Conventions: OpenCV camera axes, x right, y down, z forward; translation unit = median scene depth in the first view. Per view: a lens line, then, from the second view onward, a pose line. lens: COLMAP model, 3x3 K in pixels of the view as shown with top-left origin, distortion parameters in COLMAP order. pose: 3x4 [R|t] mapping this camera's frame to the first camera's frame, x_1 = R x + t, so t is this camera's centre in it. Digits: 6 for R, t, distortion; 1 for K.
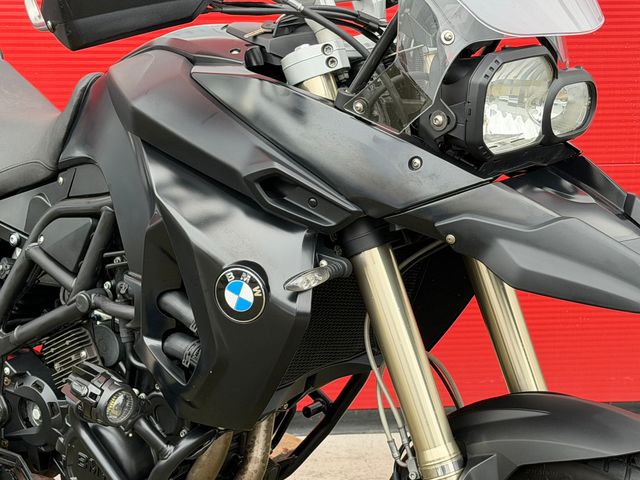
lens RADIAL K [[1391.4, 0, 312.6], [0, 1391.4, 254.1], [0, 0, 1]] dist [0.150313, 0.000000]
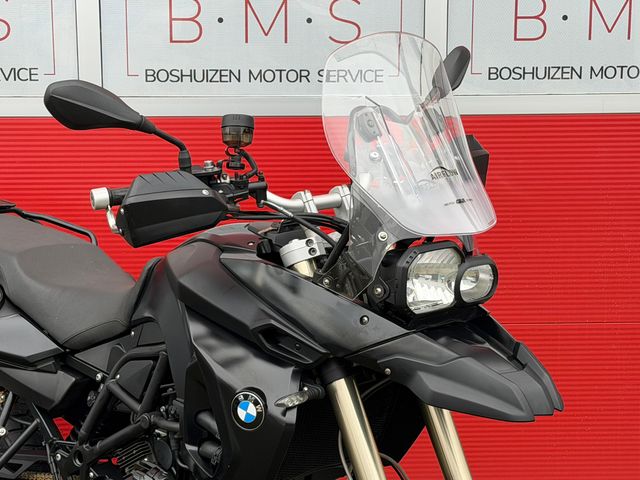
lens RADIAL K [[1391.4, 0, 317.1], [0, 1391.4, 256.1], [0, 0, 1]] dist [0.150313, 0.000000]
pose [[0.997663, -0.004403, -0.068191, 0.110540], [-0.003379, 0.993521, -0.113599, 0.031080], [0.068250, 0.113564, 0.991184, -0.418525]]
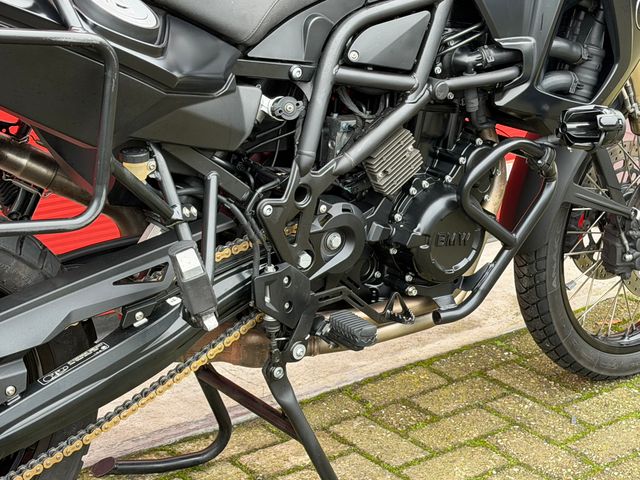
lens RADIAL K [[1391.4, 0, 324.3], [0, 1391.4, 239.6], [0, 0, 1]] dist [0.150313, 0.000000]
pose [[0.220827, -0.338019, 0.914865, -1.286578], [0.227835, 0.929948, 0.288597, -0.200465], [-0.948328, 0.144708, 0.282370, 0.868719]]
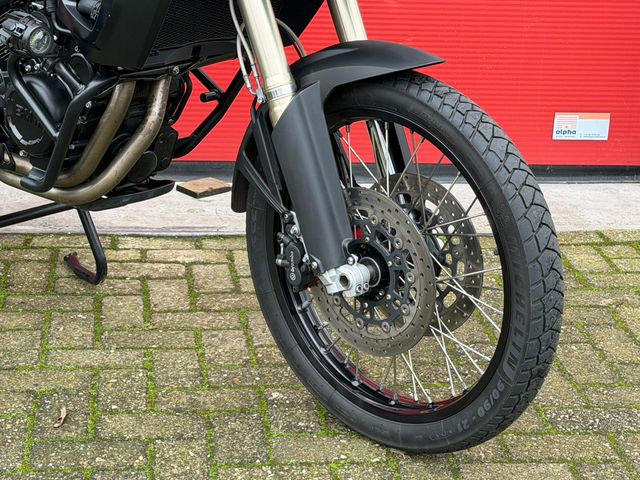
lens RADIAL K [[1391.4, 0, 327.8], [0, 1391.4, 246.5], [0, 0, 1]] dist [0.150313, 0.000000]
pose [[0.999499, 0.029602, 0.011200, 0.119767], [-0.030195, 0.997907, 0.057188, 0.209932], [-0.009484, -0.057497, 0.998301, -0.326895]]
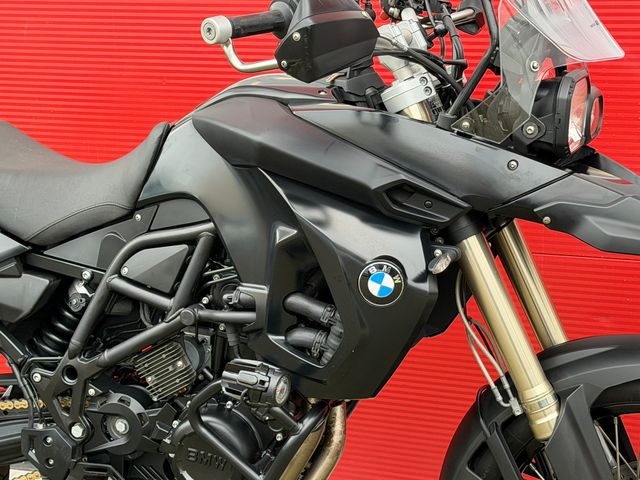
lens RADIAL K [[1391.4, 0, 328.9], [0, 1391.4, 254.1], [0, 0, 1]] dist [0.150313, 0.000000]
pose [[0.948533, -0.101023, 0.300134, -0.429044], [0.112782, 0.993375, -0.022070, 0.023084], [-0.295916, 0.054783, 0.953642, -0.157030]]
